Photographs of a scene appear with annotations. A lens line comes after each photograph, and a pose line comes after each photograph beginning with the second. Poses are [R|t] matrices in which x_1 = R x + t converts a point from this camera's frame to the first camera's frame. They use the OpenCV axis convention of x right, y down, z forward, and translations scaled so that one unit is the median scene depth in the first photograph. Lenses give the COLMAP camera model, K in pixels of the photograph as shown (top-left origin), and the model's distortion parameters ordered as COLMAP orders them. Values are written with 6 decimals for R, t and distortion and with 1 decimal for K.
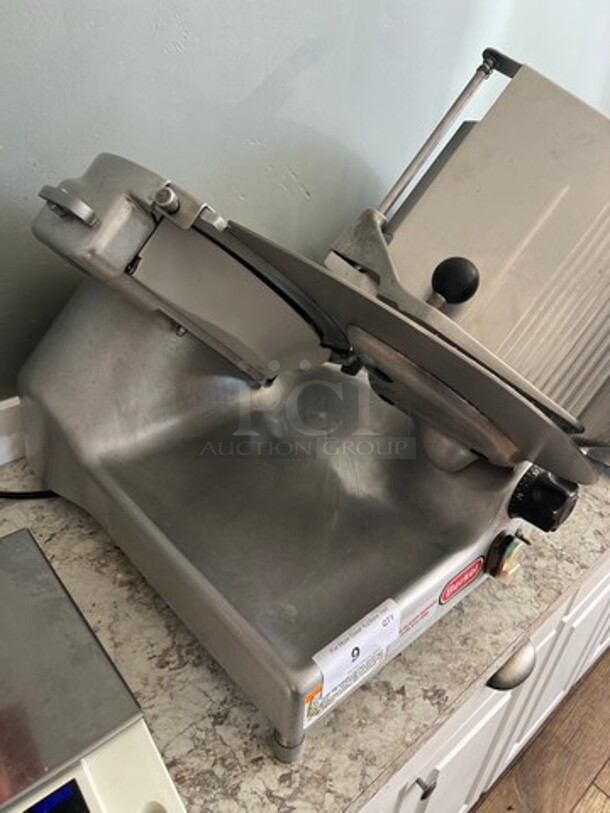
lens RADIAL K [[616.5, 0, 305.0], [0, 616.5, 406.5], [0, 0, 1]] dist [-0.005887, -0.001746]
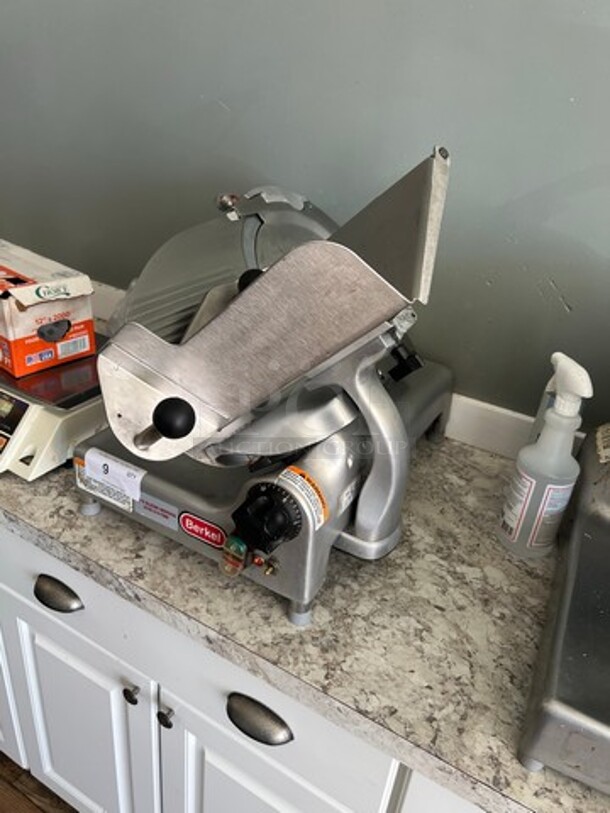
lens RADIAL K [[620.8, 0, 303.2], [0, 620.8, 395.4], [0, 0, 1]] dist [0.006461, -0.031617]
pose [[0.310987, 0.395363, -0.864277, 1.400372], [-0.578324, 0.800356, 0.158028, -0.262532], [0.754207, 0.450687, 0.477548, 0.494633]]
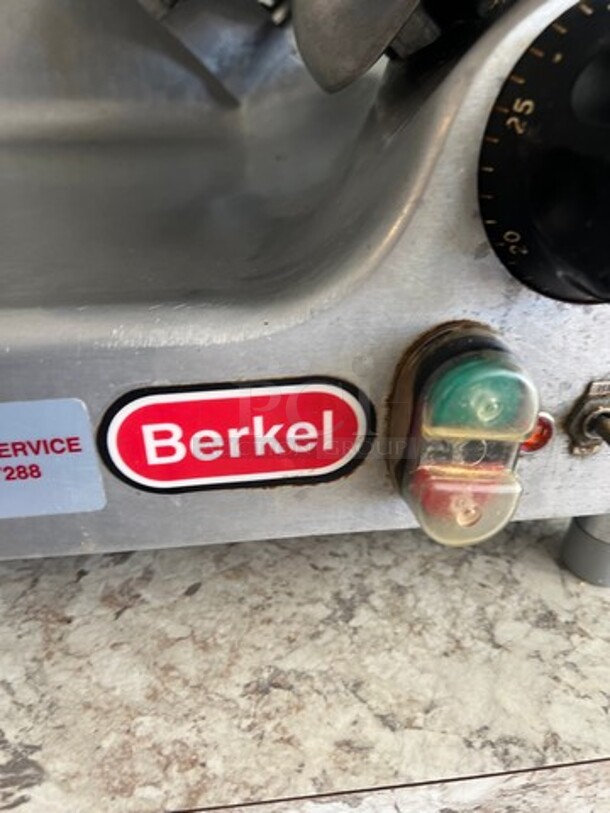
lens RADIAL K [[620.8, 0, 303.2], [0, 620.8, 395.4], [0, 0, 1]] dist [0.006461, -0.031617]
pose [[0.813907, 0.213248, -0.540445, 0.470718], [-0.268935, 0.962831, -0.025104, 0.291155], [0.515004, 0.165777, 0.841005, 0.858843]]
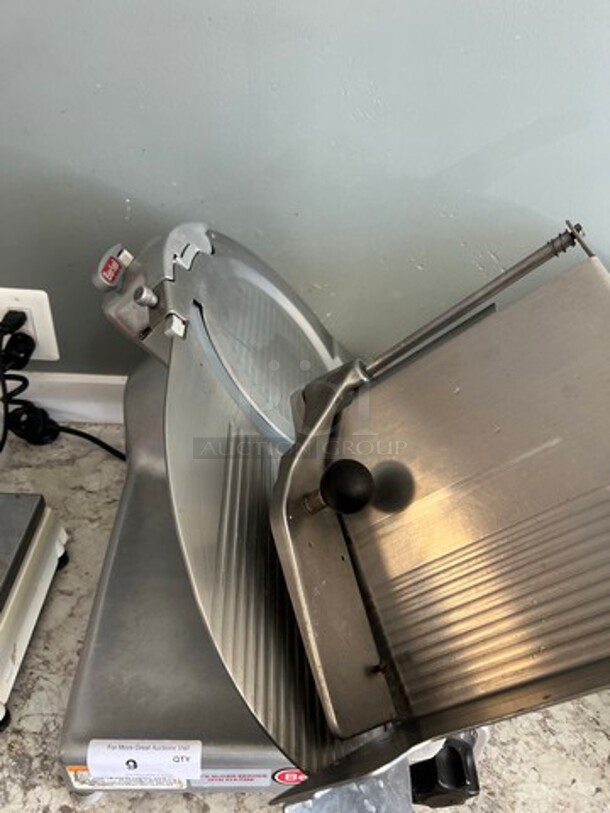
lens RADIAL K [[620.8, 0, 303.2], [0, 620.8, 395.4], [0, 0, 1]] dist [0.006461, -0.031617]
pose [[0.758808, 0.396805, -0.516485, 0.539532], [-0.374236, 0.914644, 0.152884, -0.393030], [0.533065, 0.077278, 0.842538, 0.212512]]
